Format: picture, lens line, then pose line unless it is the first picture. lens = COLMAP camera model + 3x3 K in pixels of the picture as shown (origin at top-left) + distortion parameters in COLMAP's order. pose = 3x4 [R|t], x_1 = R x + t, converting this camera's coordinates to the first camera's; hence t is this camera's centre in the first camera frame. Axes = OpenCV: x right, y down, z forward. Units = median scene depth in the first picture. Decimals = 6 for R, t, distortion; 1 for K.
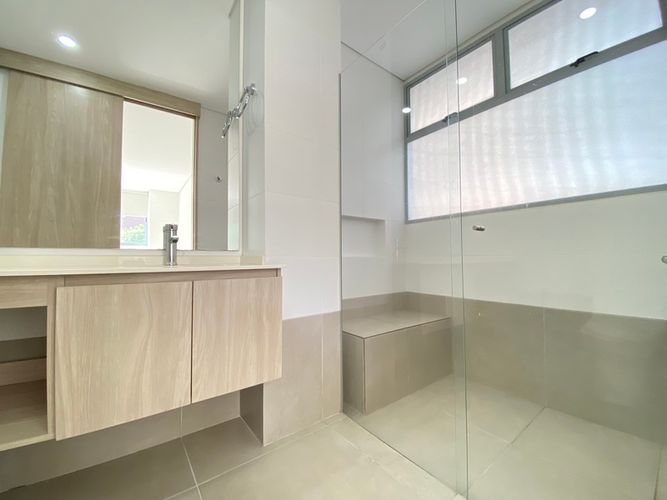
lens RADIAL K [[269.4, 0, 331.9], [0, 269.4, 248.8], [0, 0, 1]] dist [0.021922, -0.020294]
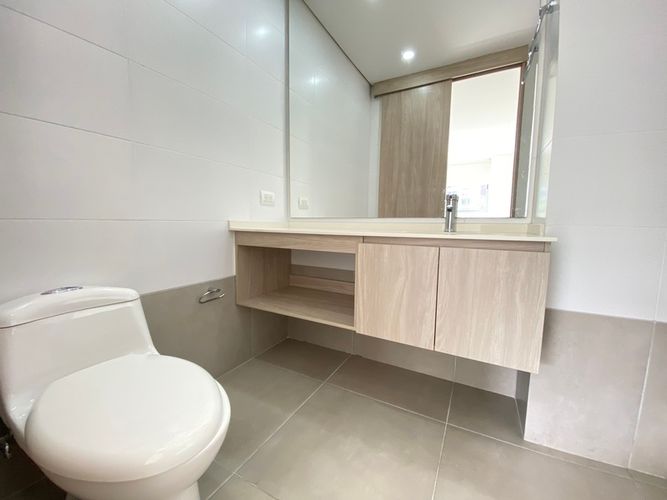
lens RADIAL K [[269.4, 0, 331.9], [0, 269.4, 248.8], [0, 0, 1]] dist [0.021922, -0.020294]
pose [[0.408730, 0.098477, -0.907327, 0.286629], [0.019266, 0.993009, 0.116455, -0.011434], [0.912452, -0.065079, 0.403975, 0.131570]]
